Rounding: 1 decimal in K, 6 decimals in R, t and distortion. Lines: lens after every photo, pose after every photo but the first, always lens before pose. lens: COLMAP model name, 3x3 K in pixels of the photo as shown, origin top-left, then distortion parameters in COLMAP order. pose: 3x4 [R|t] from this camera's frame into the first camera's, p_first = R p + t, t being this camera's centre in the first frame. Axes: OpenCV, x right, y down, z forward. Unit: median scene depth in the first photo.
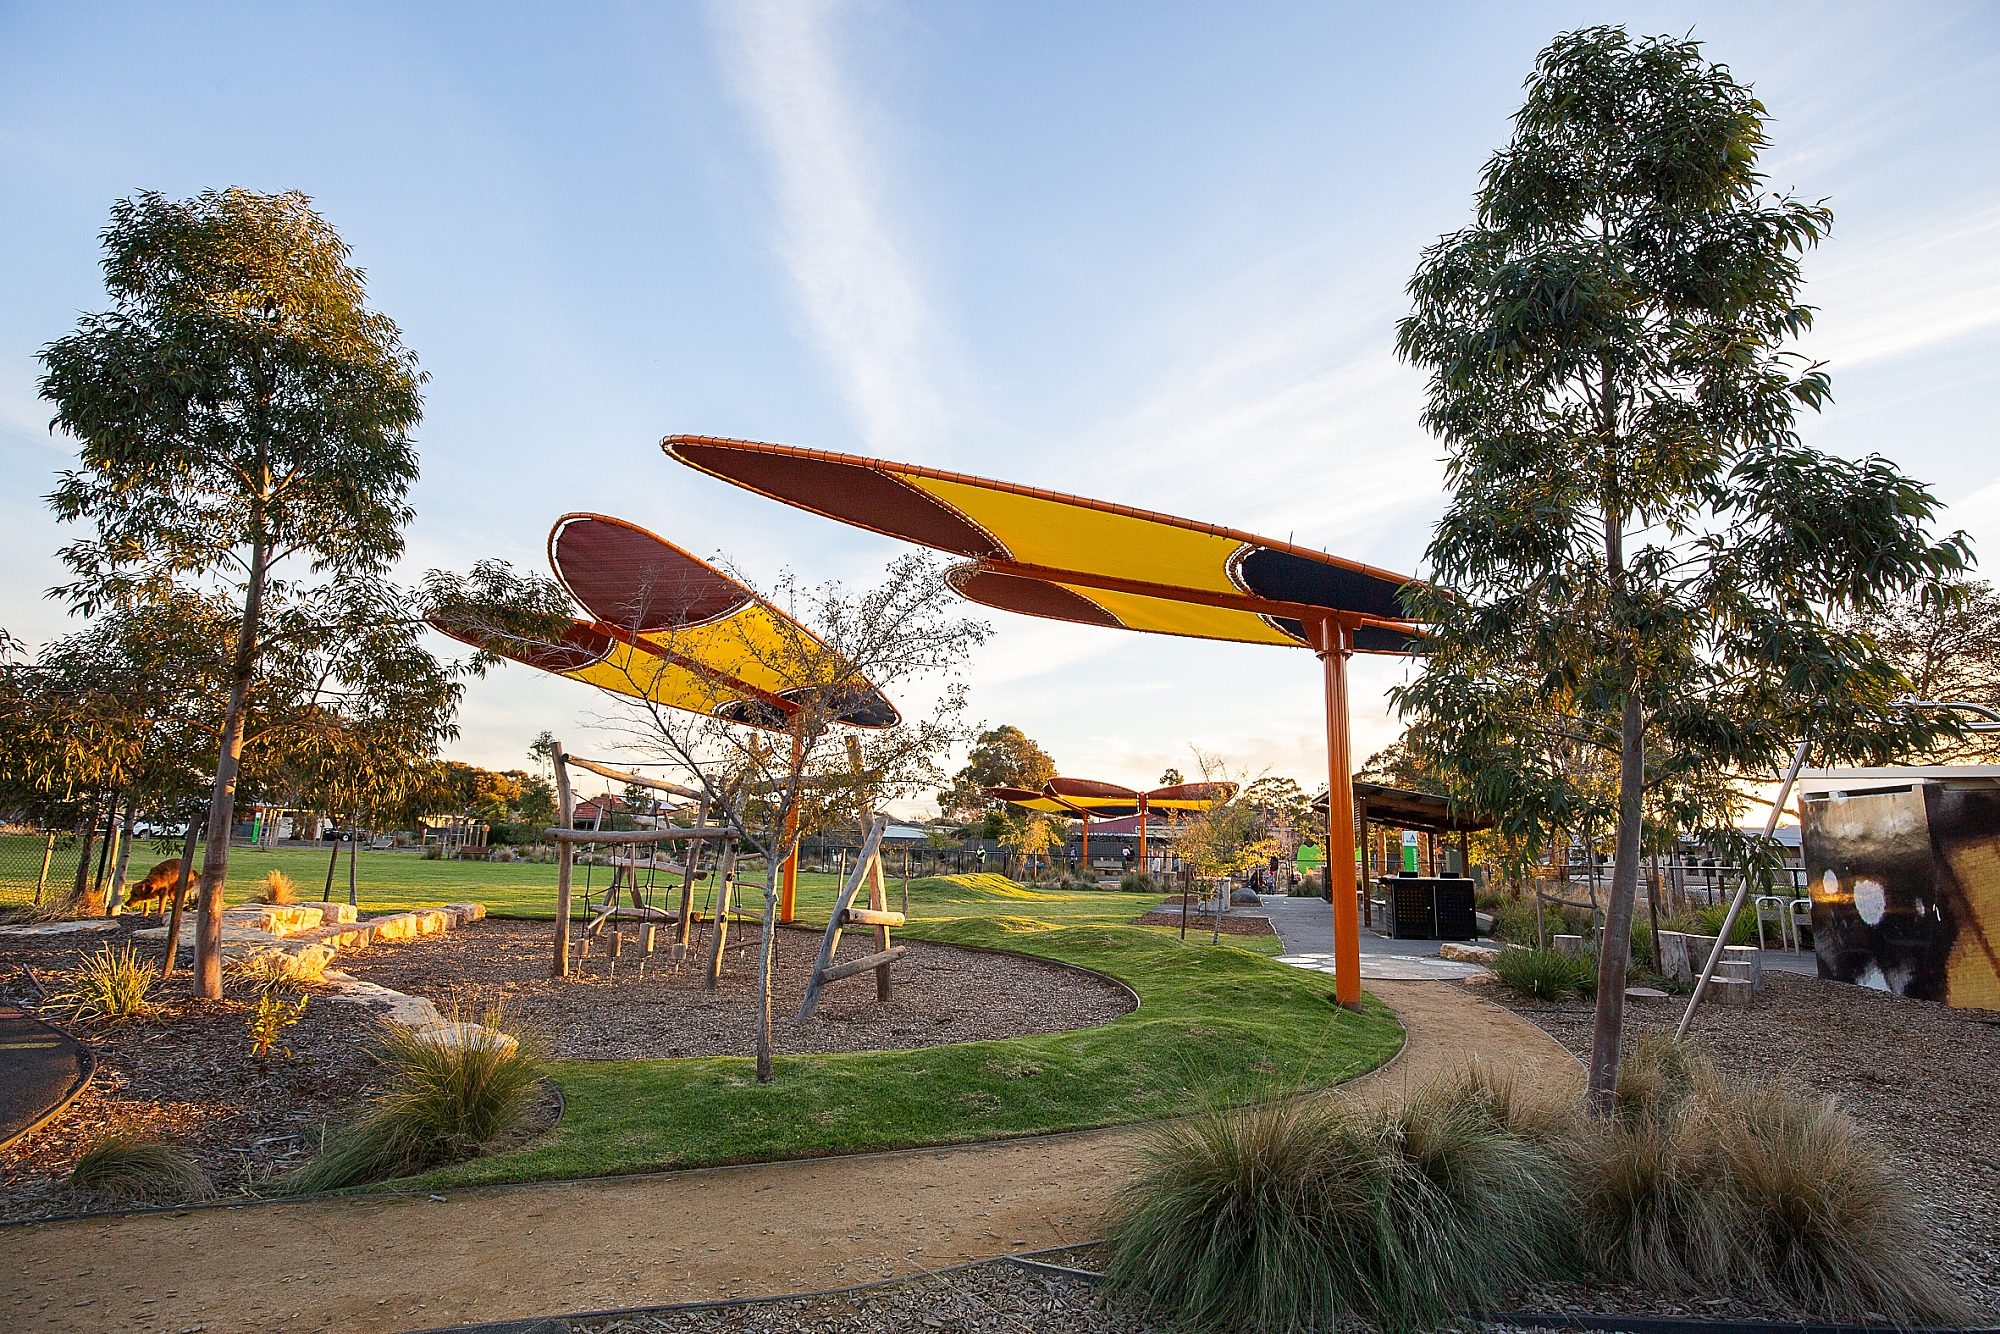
lens RADIAL K [[923.2, 0, 1000.0], [0, 923.2, 667.0], [0, 0, 1]] dist [-0.022753, 0.000442]
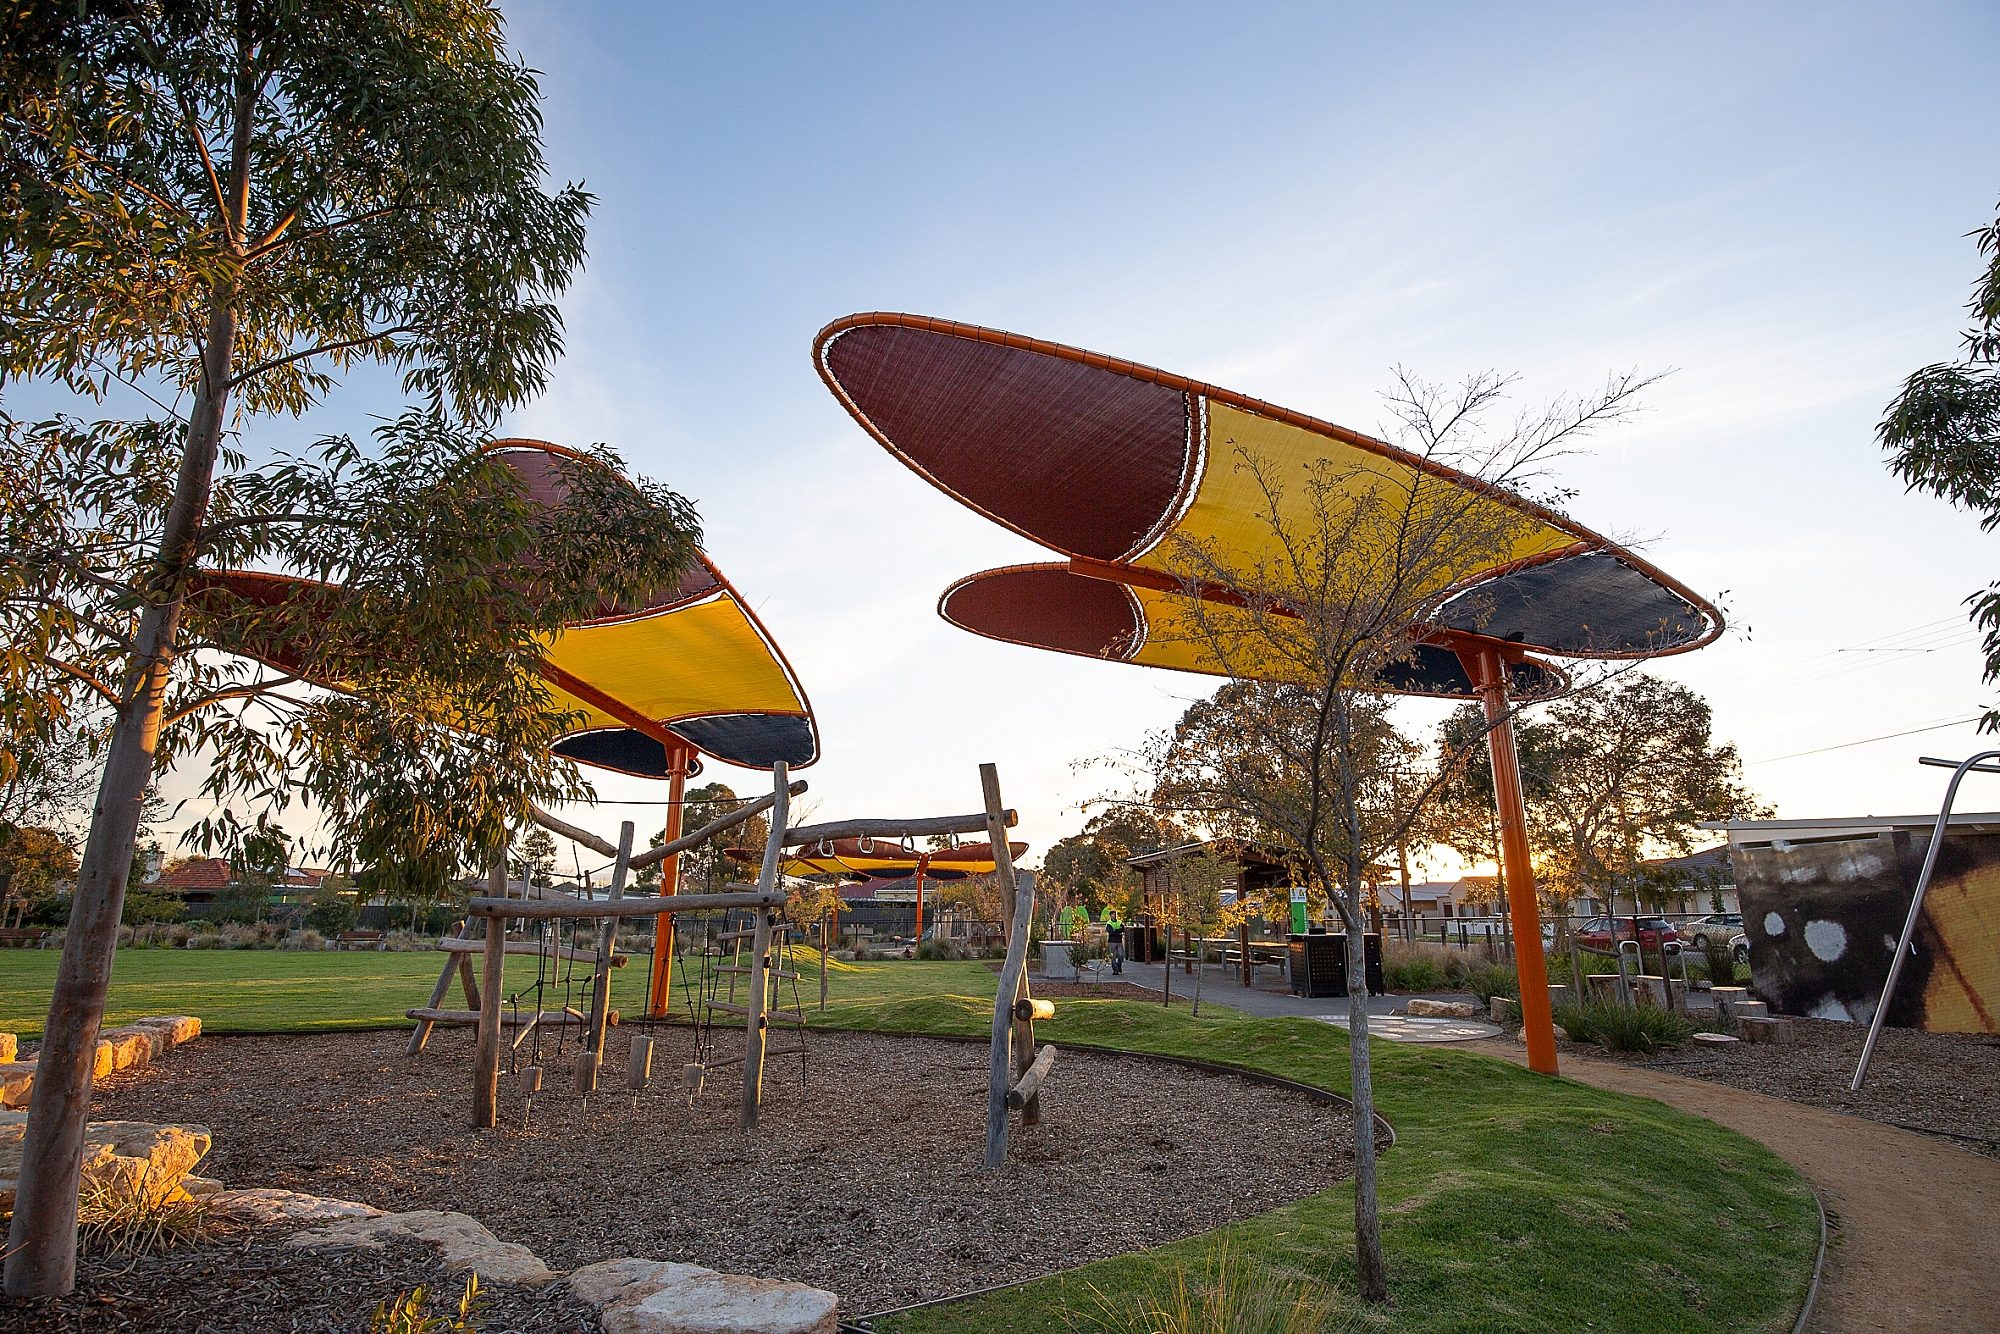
lens RADIAL K [[923.2, 0, 1000.0], [0, 923.2, 667.0], [0, 0, 1]] dist [-0.022753, 0.000442]
pose [[0.943066, 0.062530, 0.326674, -0.366787], [-0.040270, 0.996410, -0.074471, 0.047309], [-0.330157, 0.057076, 0.942199, 0.258952]]
